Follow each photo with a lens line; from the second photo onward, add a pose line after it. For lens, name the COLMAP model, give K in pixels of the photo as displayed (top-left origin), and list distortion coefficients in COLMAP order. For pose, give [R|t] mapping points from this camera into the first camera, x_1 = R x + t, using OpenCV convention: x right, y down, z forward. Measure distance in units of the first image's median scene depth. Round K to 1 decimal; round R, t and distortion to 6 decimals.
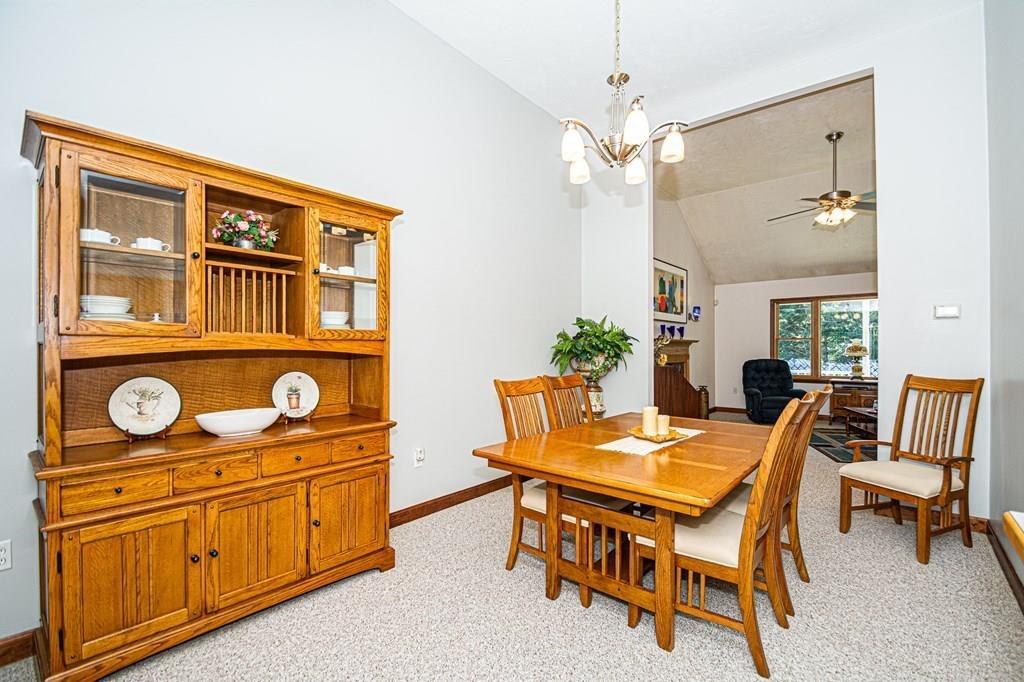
lens RADIAL K [[452.6, 0, 513.7], [0, 452.6, 349.0], [0, 0, 1]] dist [-0.007205, -0.001051]
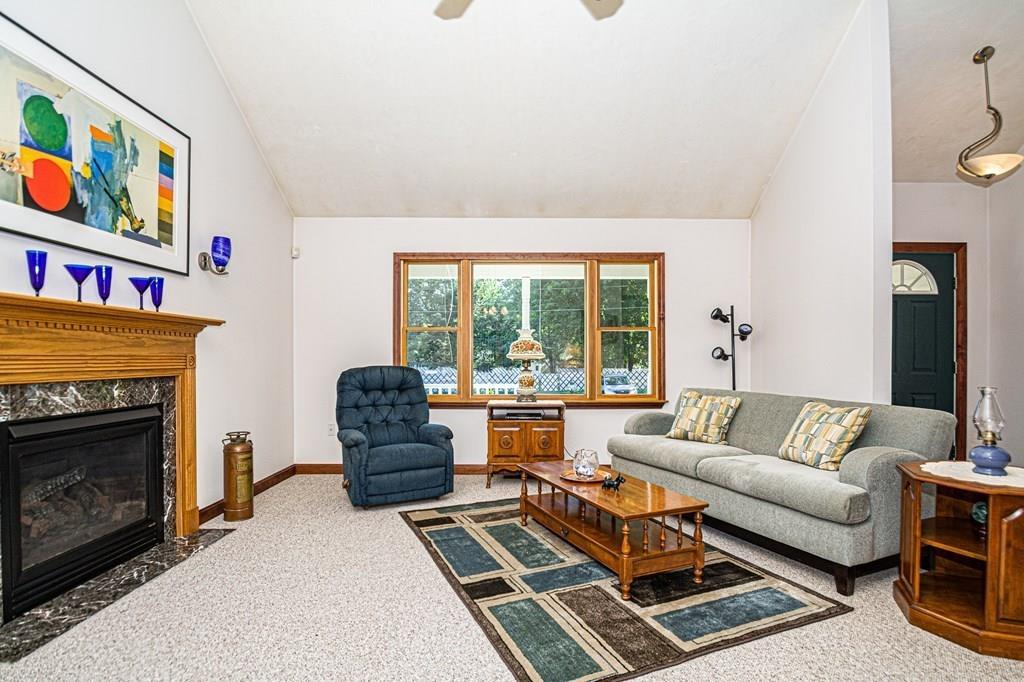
lens RADIAL K [[522.1, 0, 524.9], [0, 522.1, 357.4], [0, 0, 1]] dist [0.002307, -0.013333]
pose [[0.755755, 0.003854, 0.654843, 0.325333], [-0.003911, 0.999991, -0.001372, 0.014351], [-0.654842, -0.001524, 0.755764, 0.498533]]
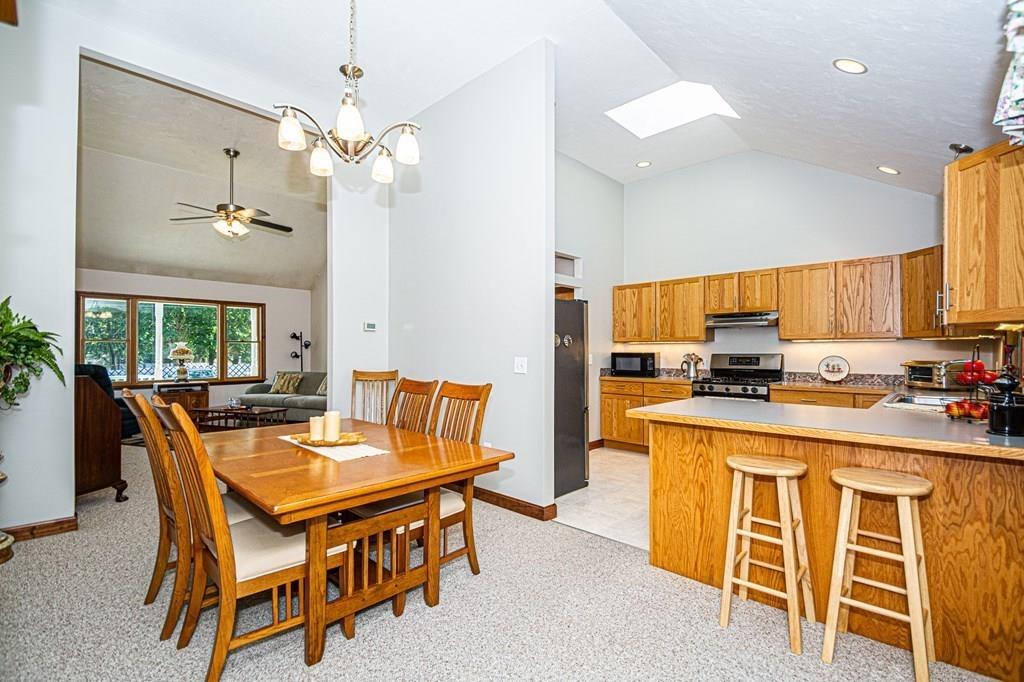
lens RADIAL K [[452.6, 0, 513.7], [0, 452.6, 349.0], [0, 0, 1]] dist [-0.007205, -0.001051]
pose [[0.061584, 0.007223, 0.998076, -0.213682], [0.000081, 0.999974, -0.007241, 0.000708], [-0.998102, 0.000527, 0.061582, 0.184101]]
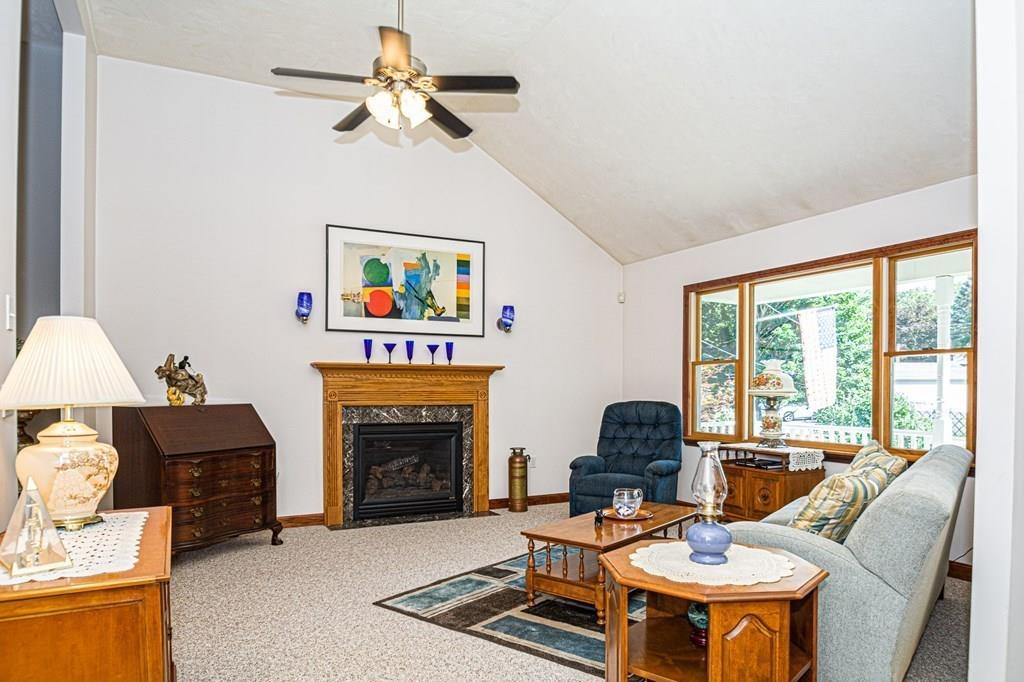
lens RADIAL K [[654.1, 0, 518.1], [0, 654.1, 399.3], [0, 0, 1]] dist [-0.022439, 0.005158]
pose [[0.930034, 0.013033, -0.367242, 0.765307], [-0.005081, 0.999731, 0.022611, 0.004376], [0.367438, -0.019163, 0.929851, 0.261511]]
